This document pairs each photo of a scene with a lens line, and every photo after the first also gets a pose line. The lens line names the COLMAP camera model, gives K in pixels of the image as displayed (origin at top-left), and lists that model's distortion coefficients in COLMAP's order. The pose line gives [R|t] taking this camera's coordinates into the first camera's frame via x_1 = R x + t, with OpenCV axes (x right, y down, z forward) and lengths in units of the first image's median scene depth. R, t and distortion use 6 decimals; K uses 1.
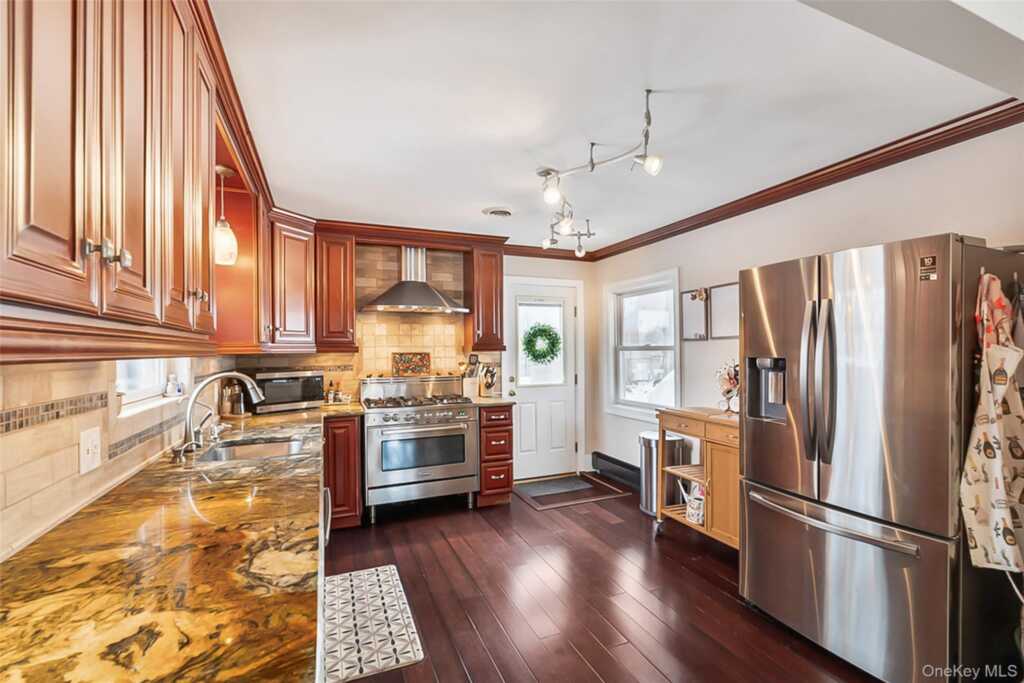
lens RADIAL K [[462.7, 0, 521.6], [0, 462.7, 351.9], [0, 0, 1]] dist [0.010878, -0.000020]
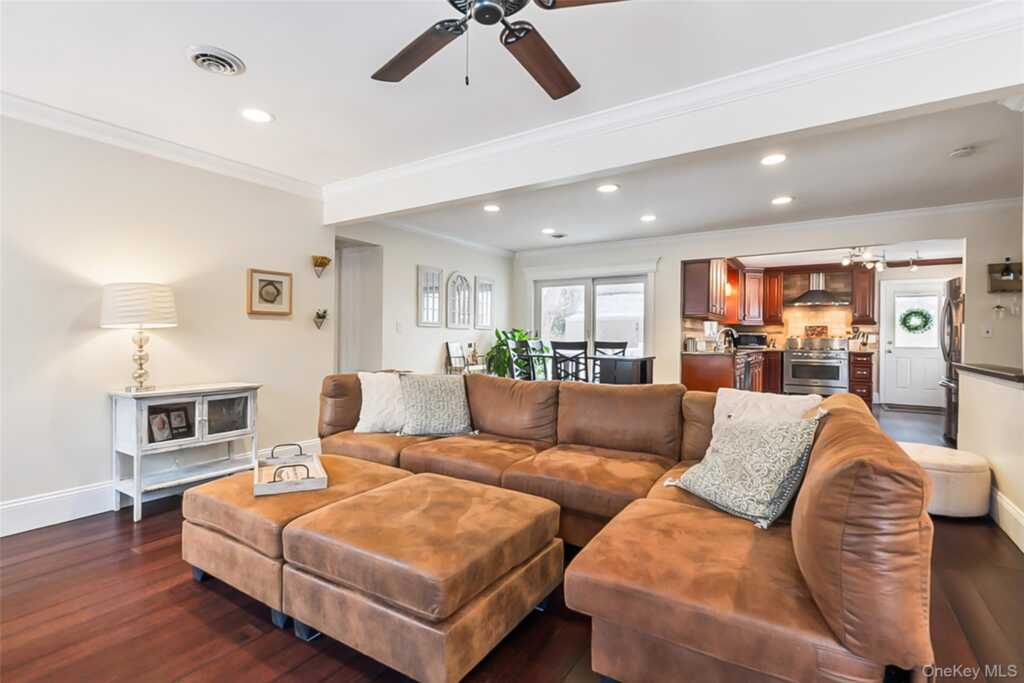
lens RADIAL K [[462.7, 0, 510.0], [0, 462.7, 333.6], [0, 0, 1]] dist [0.010878, -0.000020]
pose [[0.534559, 0.010047, -0.845071, 0.753885], [-0.021871, 0.999759, -0.001948, 0.068657], [0.844848, 0.019524, 0.534650, -1.176761]]
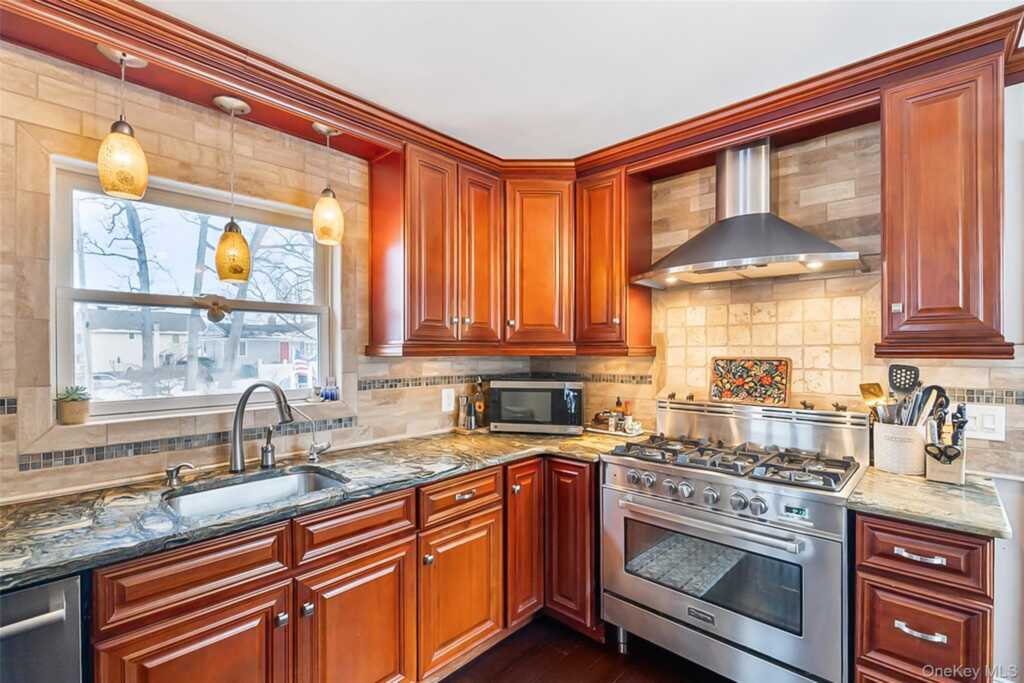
lens RADIAL K [[462.7, 0, 518.2], [0, 462.7, 353.7], [0, 0, 1]] dist [0.010878, -0.000020]
pose [[0.417080, 0.012499, -0.908784, 0.128026], [-0.008537, 0.999915, 0.009835, -0.005944], [0.908830, 0.003657, 0.417151, 0.569562]]
